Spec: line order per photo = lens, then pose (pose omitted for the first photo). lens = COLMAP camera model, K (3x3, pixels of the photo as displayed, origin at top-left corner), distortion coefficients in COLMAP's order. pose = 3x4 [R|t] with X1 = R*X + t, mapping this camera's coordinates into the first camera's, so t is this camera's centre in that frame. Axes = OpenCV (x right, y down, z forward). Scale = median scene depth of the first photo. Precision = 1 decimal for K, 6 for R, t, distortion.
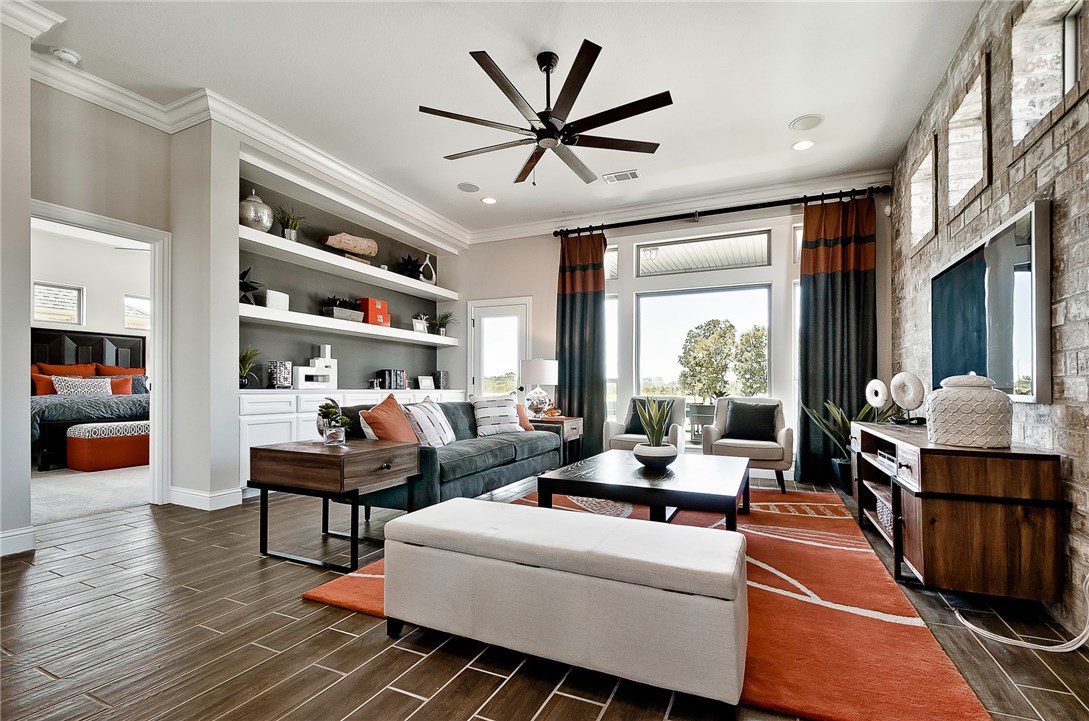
lens RADIAL K [[502.4, 0, 548.9], [0, 502.4, 391.9], [0, 0, 1]] dist [0.003415, -0.009738]
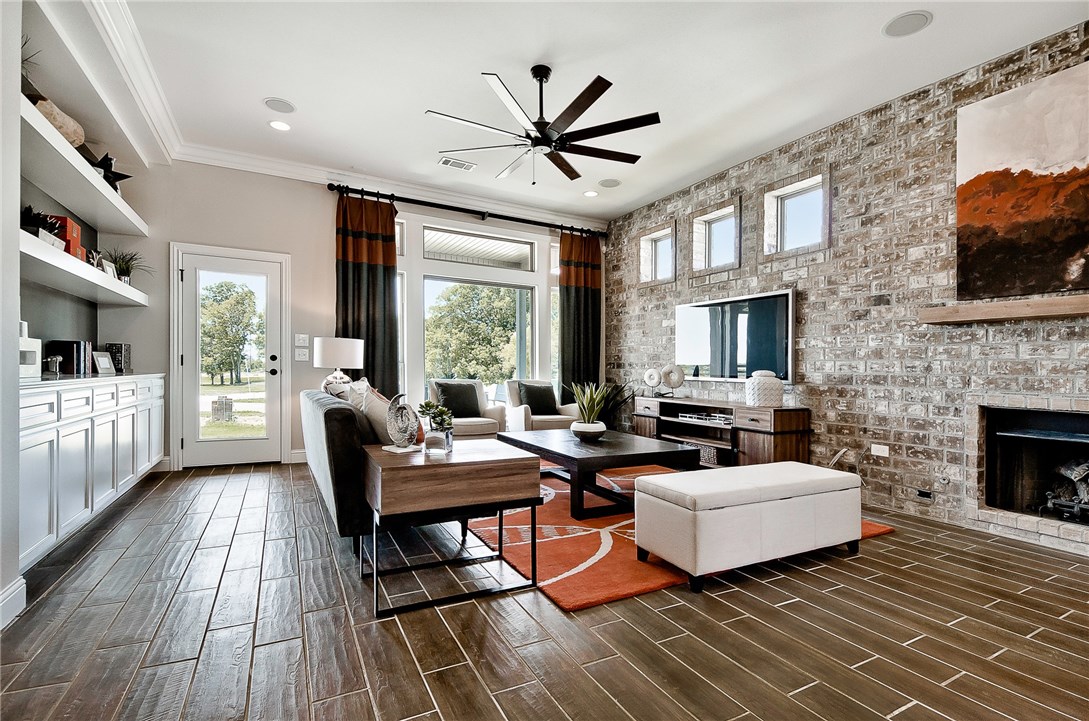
lens RADIAL K [[502.4, 0, 560.2], [0, 502.4, 392.1], [0, 0, 1]] dist [0.003415, -0.009738]
pose [[0.581000, -0.035378, 0.813134, -0.554675], [-0.006161, 0.998835, 0.047860, -0.016006], [-0.813880, -0.032816, 0.580106, 0.224243]]
